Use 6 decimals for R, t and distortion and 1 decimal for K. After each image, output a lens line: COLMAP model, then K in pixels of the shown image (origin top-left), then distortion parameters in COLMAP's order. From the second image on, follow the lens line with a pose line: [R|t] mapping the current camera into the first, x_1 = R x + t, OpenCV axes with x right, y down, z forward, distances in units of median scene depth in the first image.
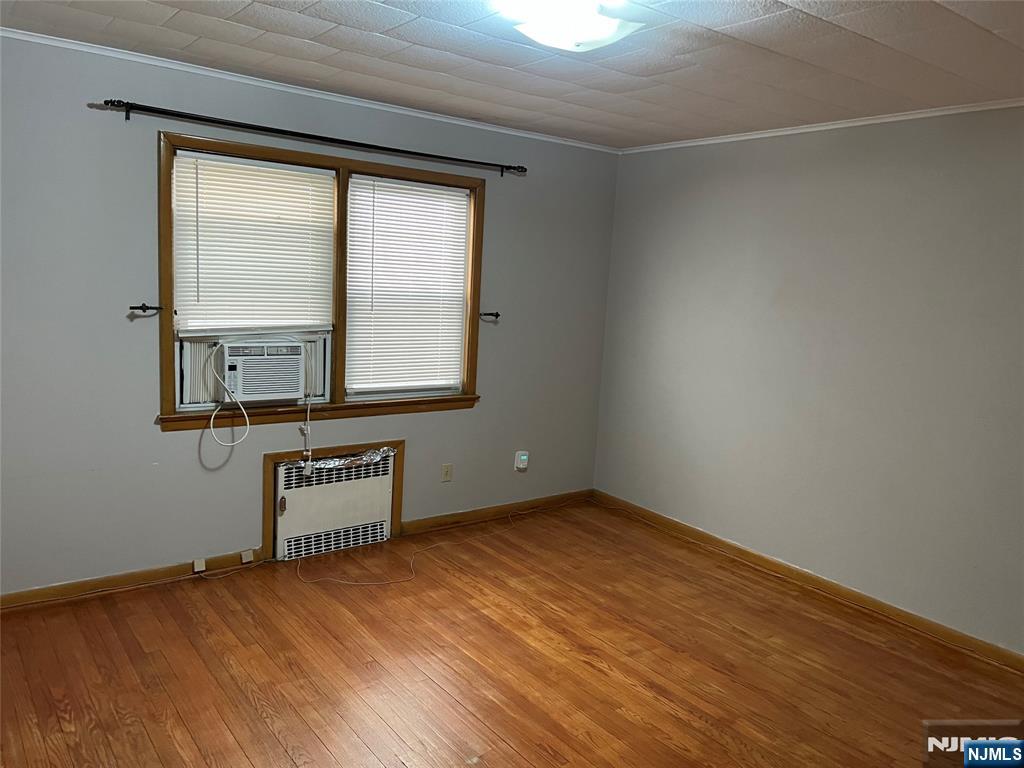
lens RADIAL K [[772.5, 0, 508.4], [0, 772.5, 382.0], [0, 0, 1]] dist [0.059747, -0.060063]
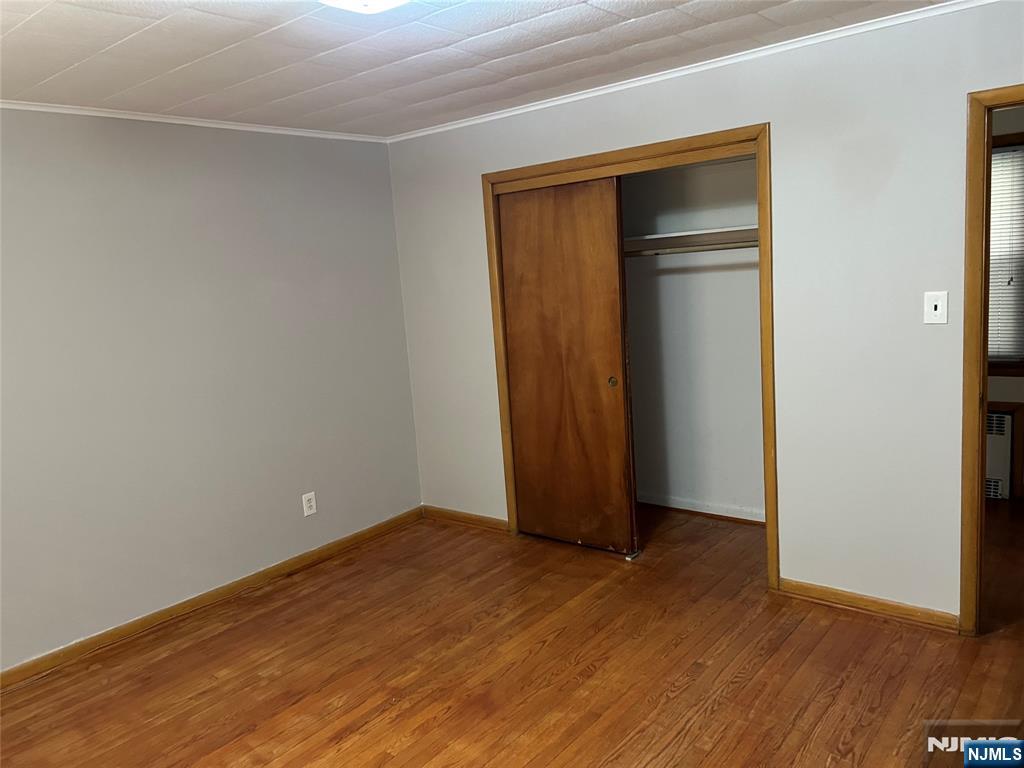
lens RADIAL K [[772.5, 0, 520.9], [0, 772.5, 378.4], [0, 0, 1]] dist [0.059747, -0.060063]
pose [[-0.238702, -0.186557, 0.953005, -0.541371], [0.201455, 0.950511, 0.236527, -0.143805], [-0.949967, 0.248447, -0.189306, 0.734099]]
